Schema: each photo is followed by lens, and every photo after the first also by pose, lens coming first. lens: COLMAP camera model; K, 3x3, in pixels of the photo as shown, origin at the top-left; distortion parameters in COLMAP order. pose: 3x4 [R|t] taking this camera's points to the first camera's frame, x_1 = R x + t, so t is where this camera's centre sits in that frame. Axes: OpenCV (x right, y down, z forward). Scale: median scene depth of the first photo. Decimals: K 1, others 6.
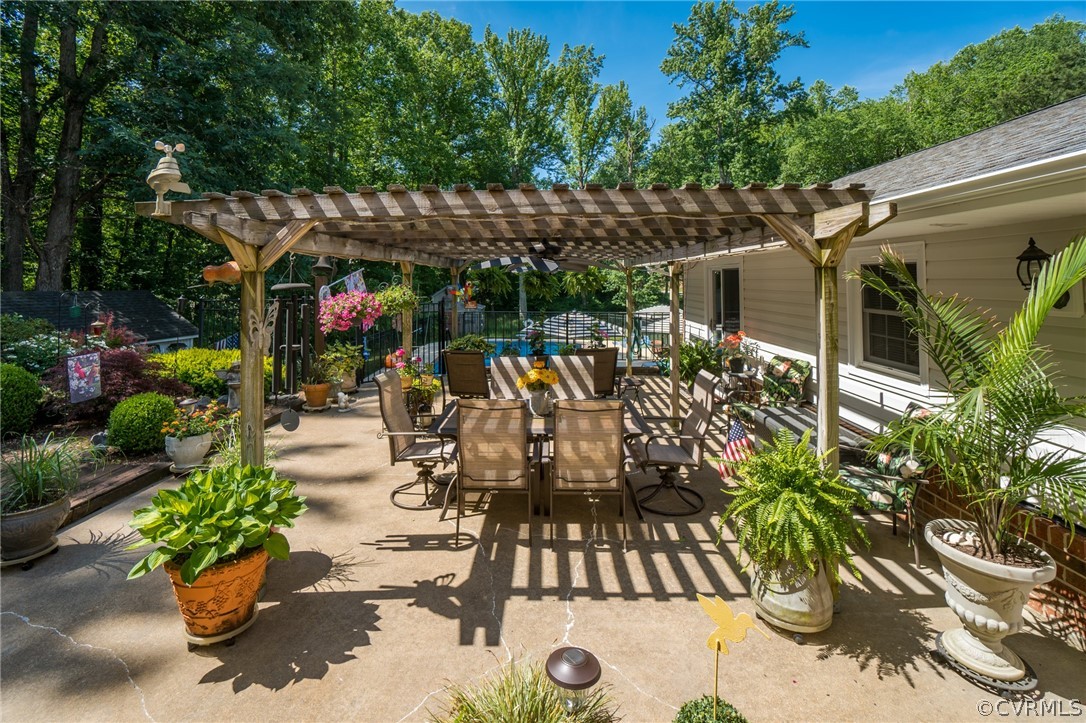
lens RADIAL K [[472.3, 0, 544.0], [0, 472.3, 274.9], [0, 0, 1]] dist [-0.025994, -0.000052]
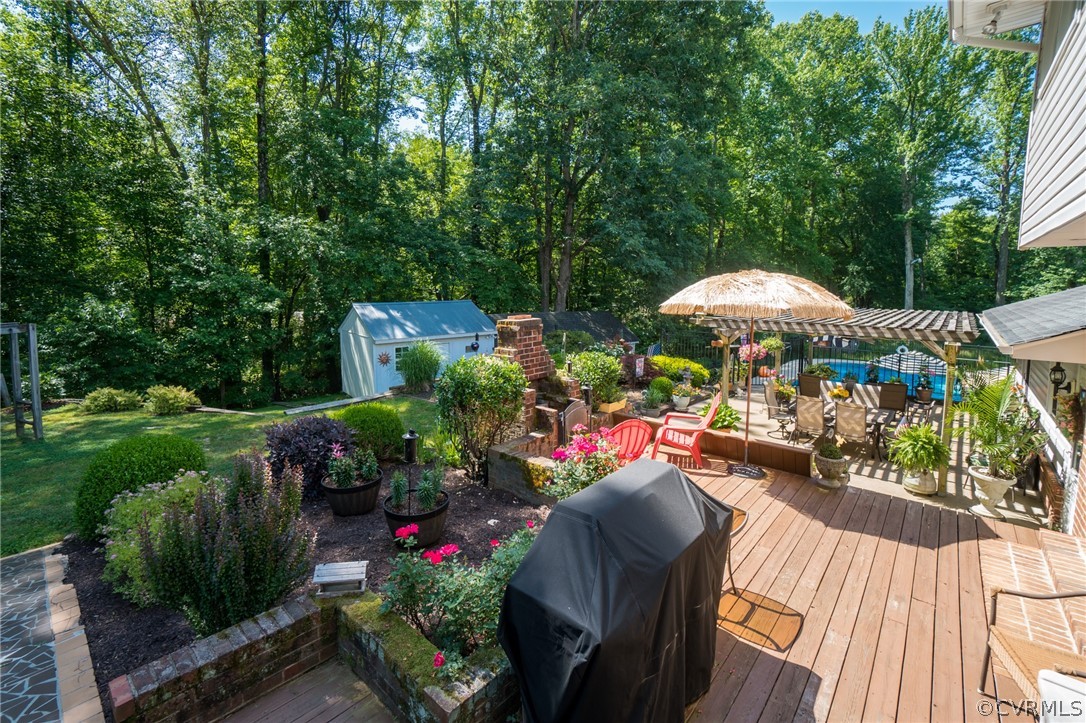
lens RADIAL K [[463.4, 0, 570.7], [0, 463.4, 322.0], [0, 0, 1]] dist [-0.056642, 0.023942]
pose [[0.759221, 0.051734, -0.648774, 0.029034], [0.002993, 0.996548, 0.082969, -0.020975], [0.650827, -0.064933, 0.756445, -0.101139]]
